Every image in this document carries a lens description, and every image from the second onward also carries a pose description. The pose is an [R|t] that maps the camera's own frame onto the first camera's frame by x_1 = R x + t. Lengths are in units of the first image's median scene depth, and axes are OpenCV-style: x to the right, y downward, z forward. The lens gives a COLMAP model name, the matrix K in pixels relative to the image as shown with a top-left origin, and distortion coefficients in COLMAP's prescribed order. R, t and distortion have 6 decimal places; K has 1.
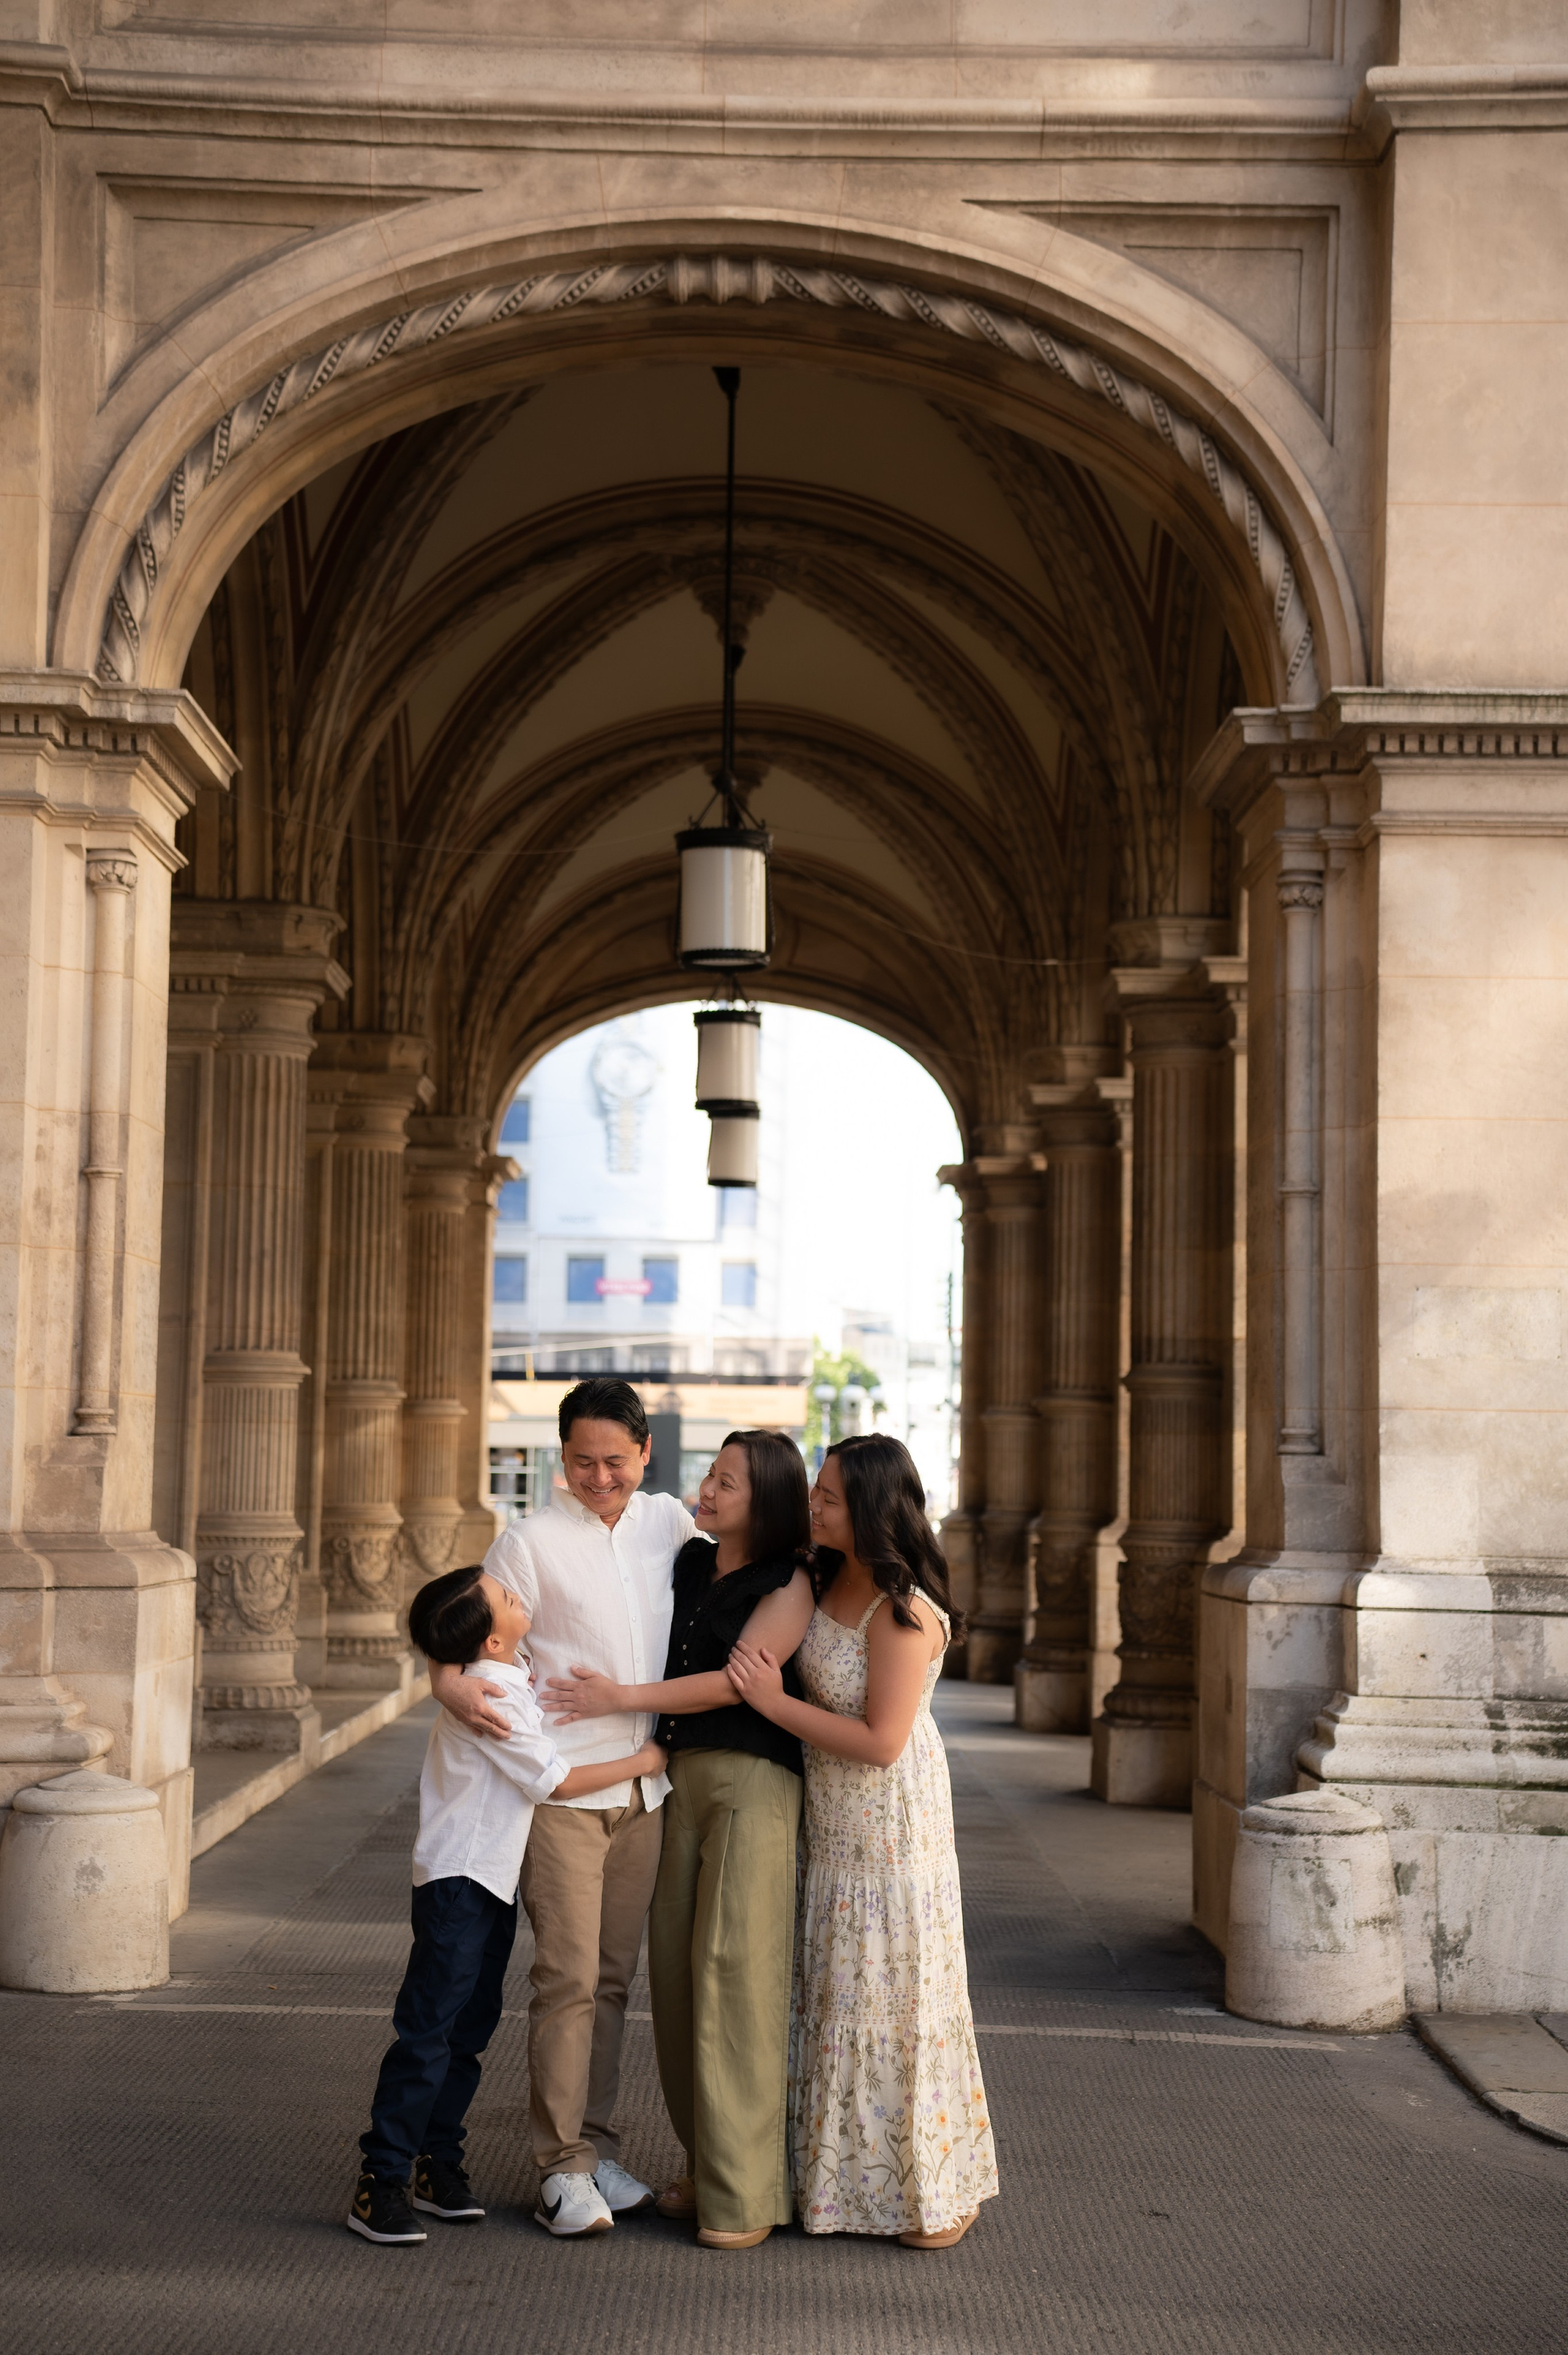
lens RADIAL K [[3350.8, 0, 789.7], [0, 3350.8, 1207.7], [0, 0, 1]] dist [0.232447, 0.062281]
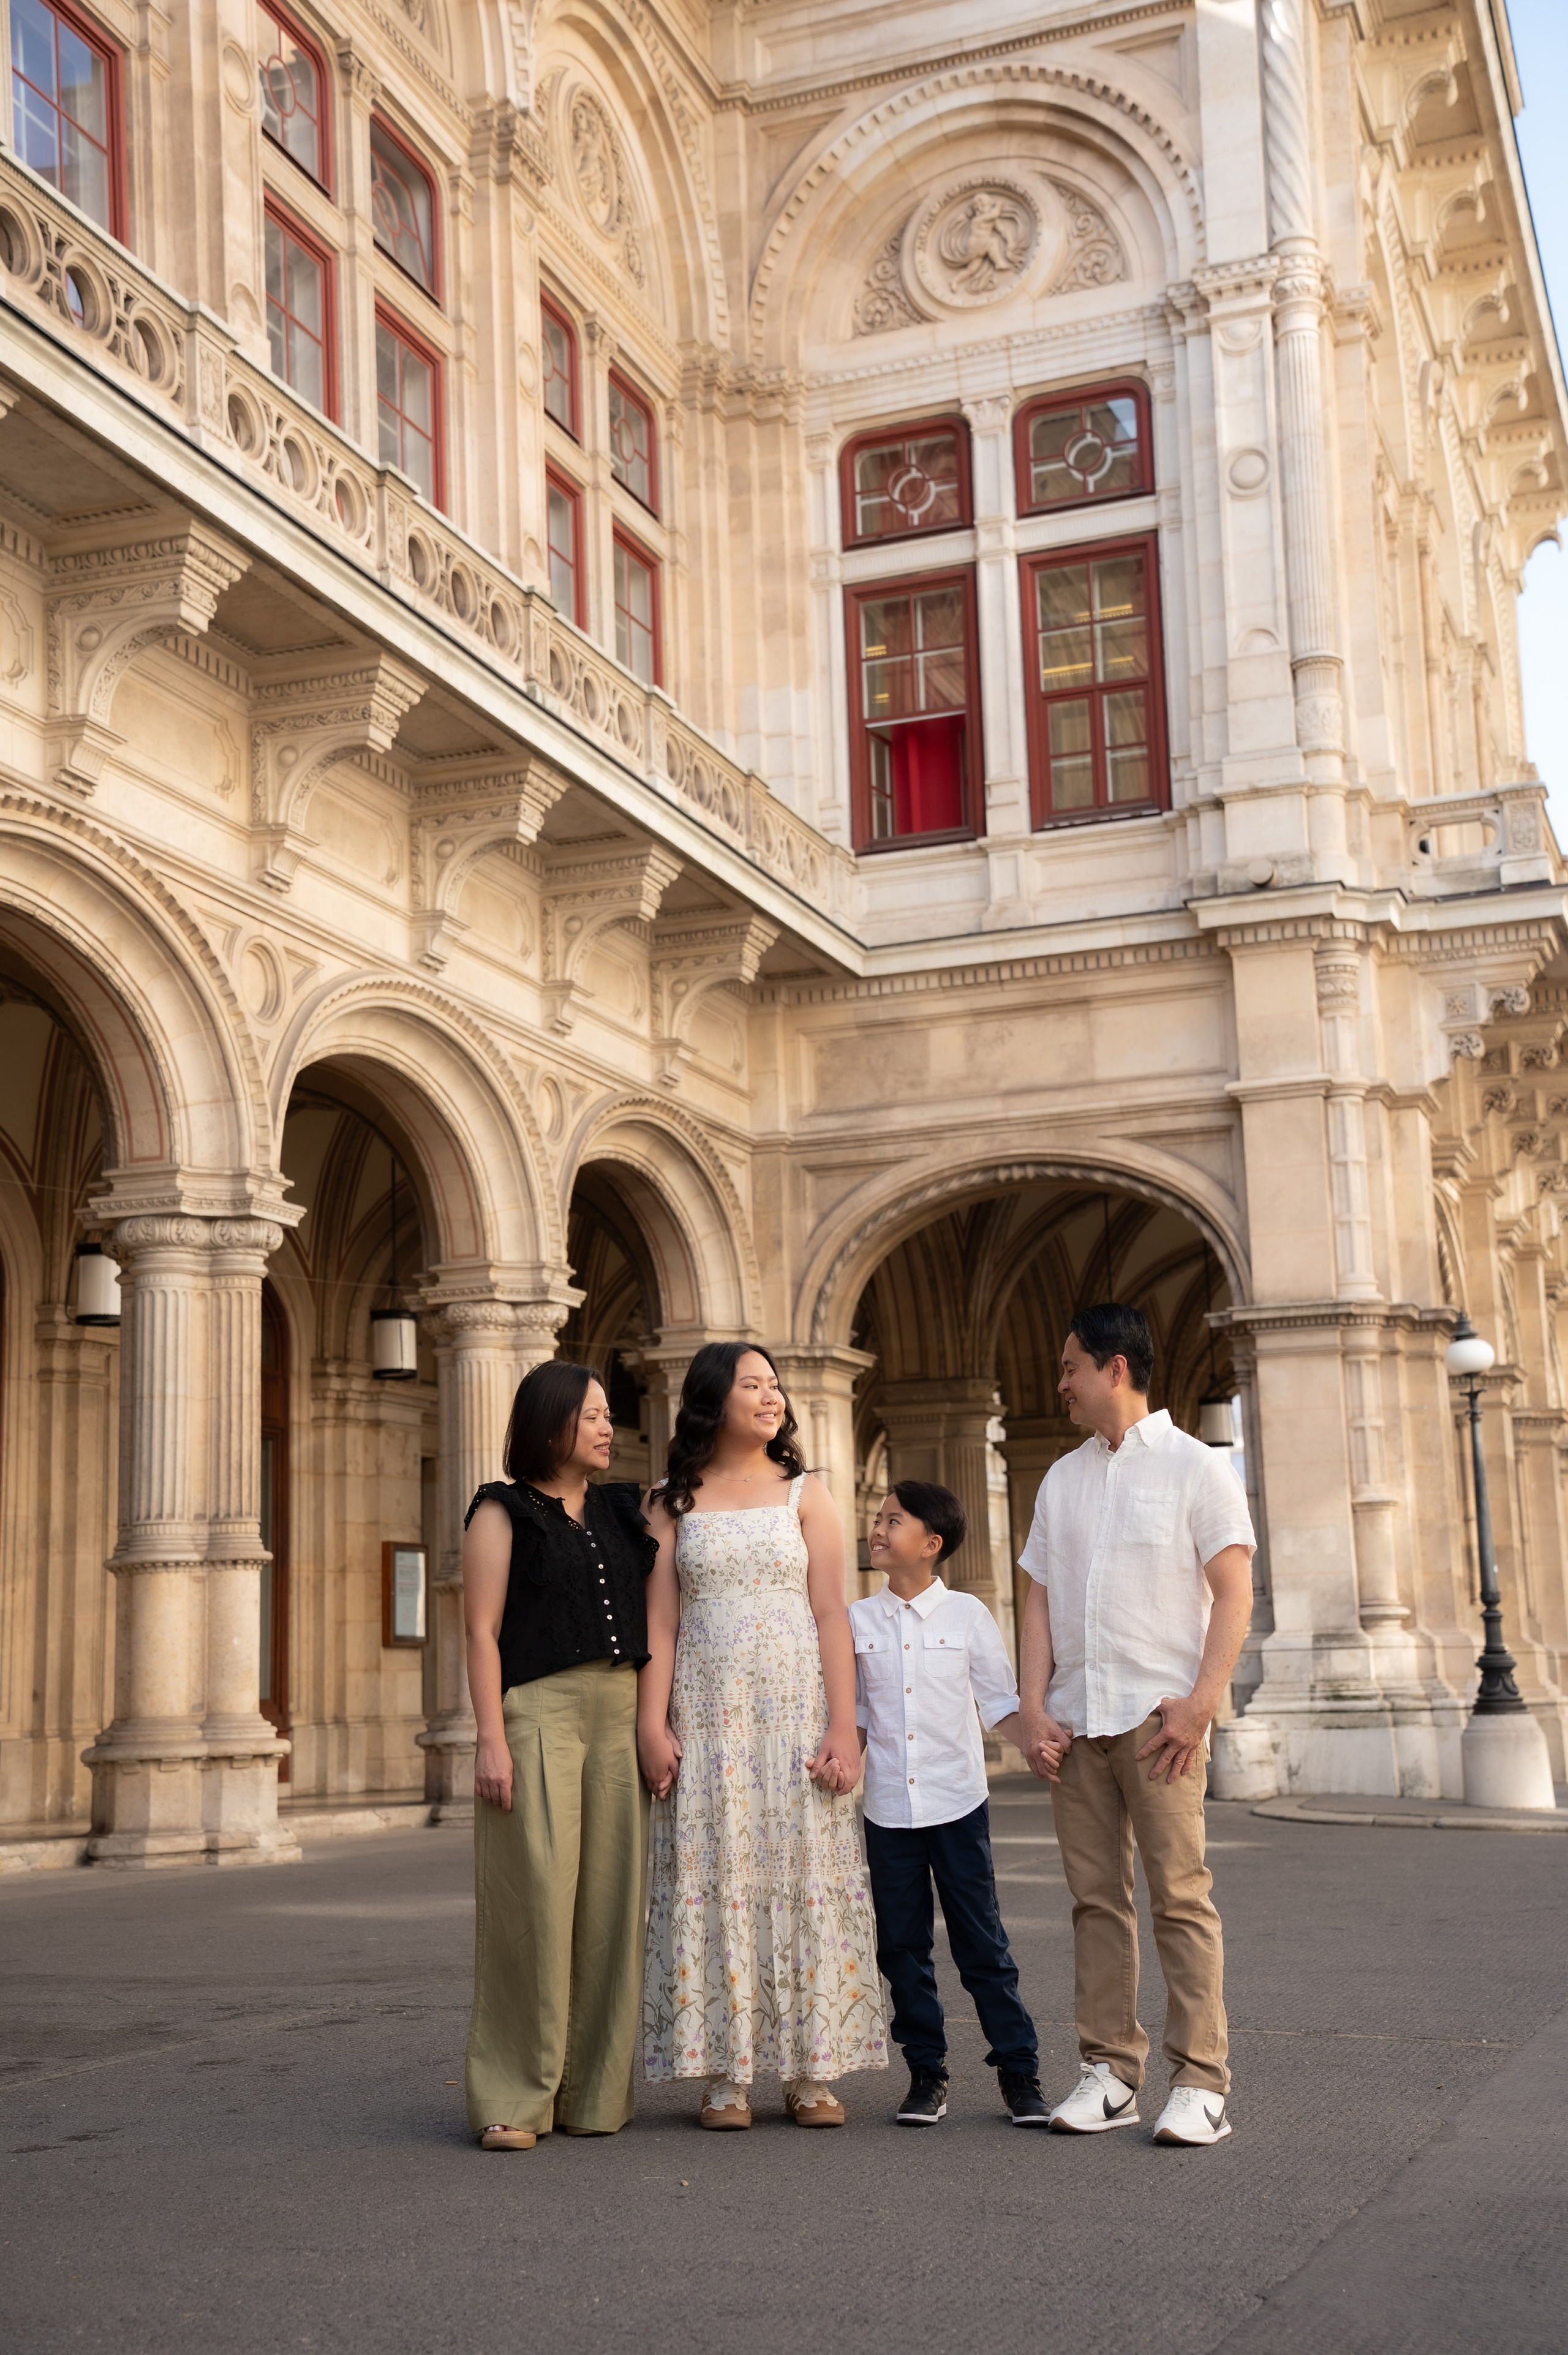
lens RADIAL K [[3350.8, 0, 789.7], [0, 3350.8, 1207.7], [0, 0, 1]] dist [0.232447, 0.062281]
pose [[0.930741, -0.103563, -0.350706, 0.755727], [0.076046, 0.992908, -0.091386, -0.013719], [0.357683, 0.058387, 0.932016, -1.574172]]
